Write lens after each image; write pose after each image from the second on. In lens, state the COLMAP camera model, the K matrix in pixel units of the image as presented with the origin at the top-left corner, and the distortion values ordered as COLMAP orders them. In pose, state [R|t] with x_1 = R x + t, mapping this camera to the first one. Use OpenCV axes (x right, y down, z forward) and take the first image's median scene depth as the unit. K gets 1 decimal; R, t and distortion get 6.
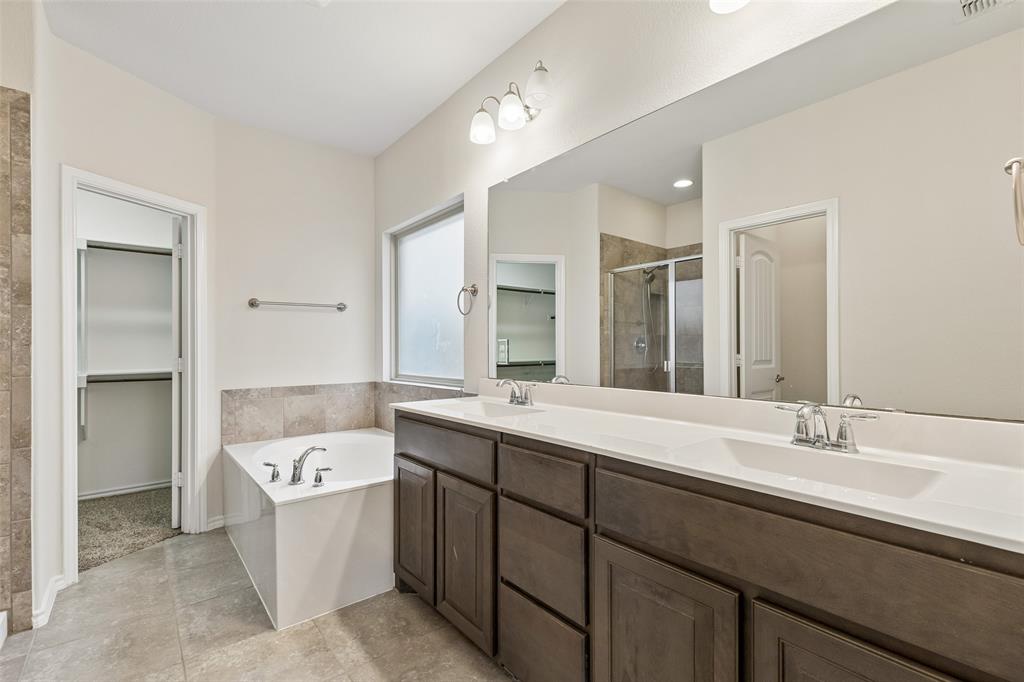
lens RADIAL K [[461.4, 0, 511.0], [0, 461.4, 343.9], [0, 0, 1]] dist [0.008021, -0.001690]
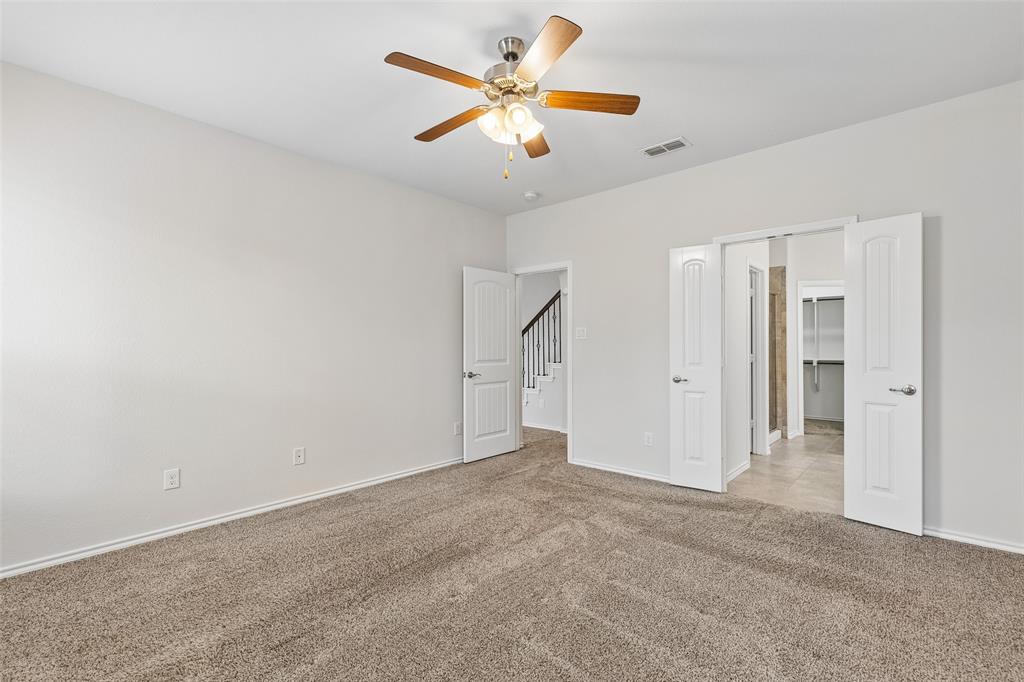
lens RADIAL K [[461.4, 0, 511.2], [0, 461.4, 341.4], [0, 0, 1]] dist [0.008021, -0.001690]
pose [[0.159000, -0.000531, -0.987278, 1.368353], [0.006012, 0.999982, 0.000430, -0.038713], [0.987260, -0.006004, 0.159000, -1.035773]]
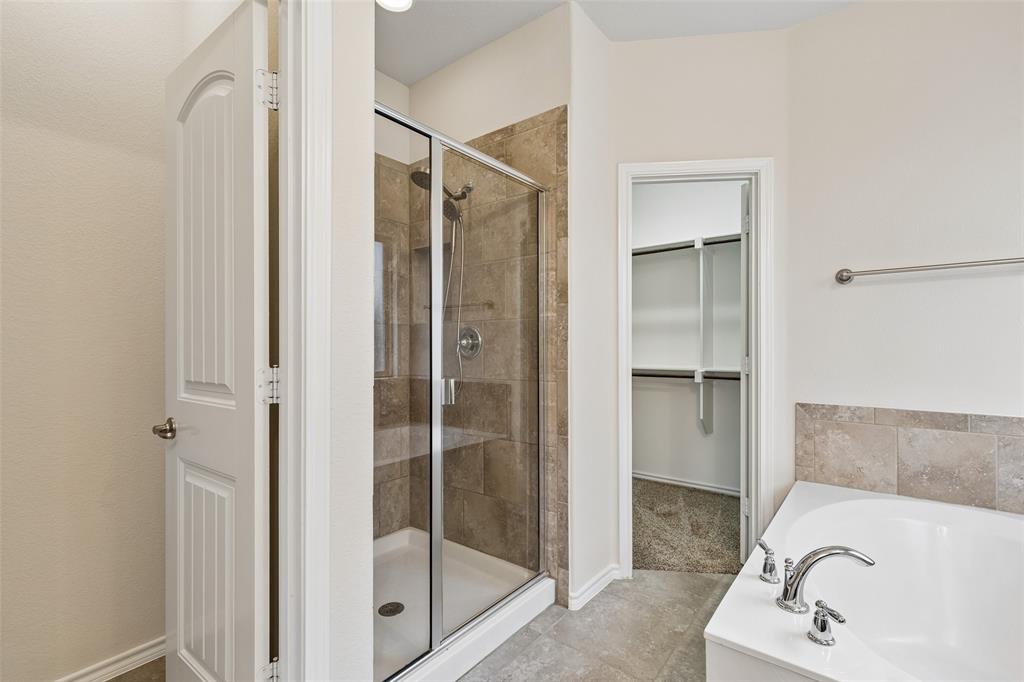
lens RADIAL K [[461.4, 0, 512.7], [0, 461.4, 343.3], [0, 0, 1]] dist [0.008021, -0.001690]
pose [[0.223767, 0.003072, -0.974638, -0.025151], [0.004824, 0.999979, 0.004260, 0.002593], [0.974631, -0.005654, 0.223748, 0.512102]]
